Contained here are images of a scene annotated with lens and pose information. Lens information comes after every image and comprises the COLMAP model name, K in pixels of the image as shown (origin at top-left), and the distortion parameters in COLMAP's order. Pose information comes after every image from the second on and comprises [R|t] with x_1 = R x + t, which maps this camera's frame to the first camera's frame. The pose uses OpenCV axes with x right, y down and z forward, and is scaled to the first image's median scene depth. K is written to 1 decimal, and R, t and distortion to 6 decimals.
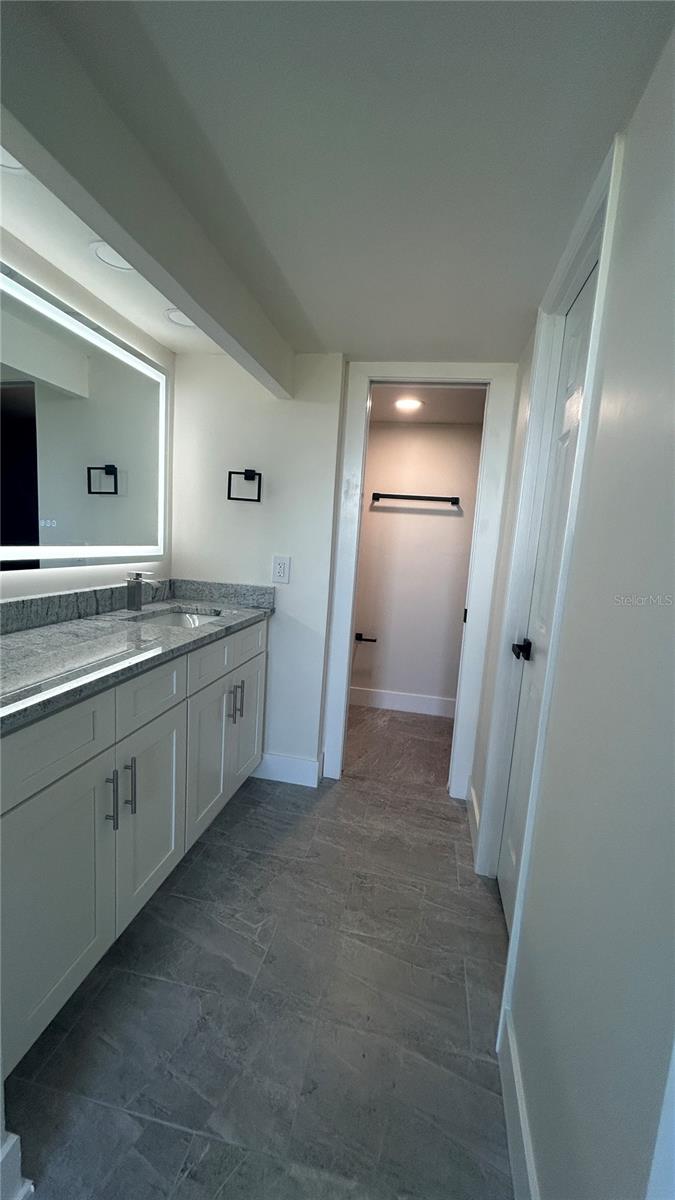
lens RADIAL K [[481.3, 0, 339.9], [0, 481.3, 603.6], [0, 0, 1]] dist [-0.001221, 0.000499]
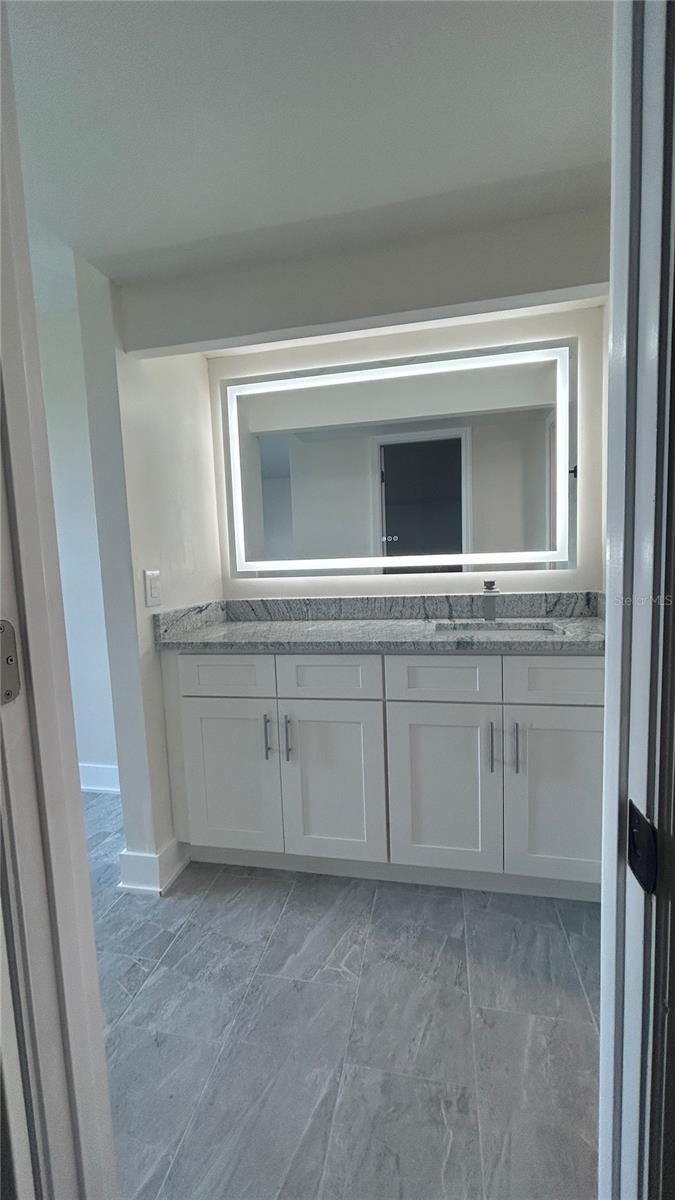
lens RADIAL K [[481.3, 0, 341.1], [0, 481.3, 598.2], [0, 0, 1]] dist [-0.001221, 0.000499]
pose [[-0.013777, 0.034217, -0.999319, 0.636457], [-0.094431, 0.994903, 0.035368, -0.041965], [0.995436, 0.094854, -0.010476, 0.854158]]
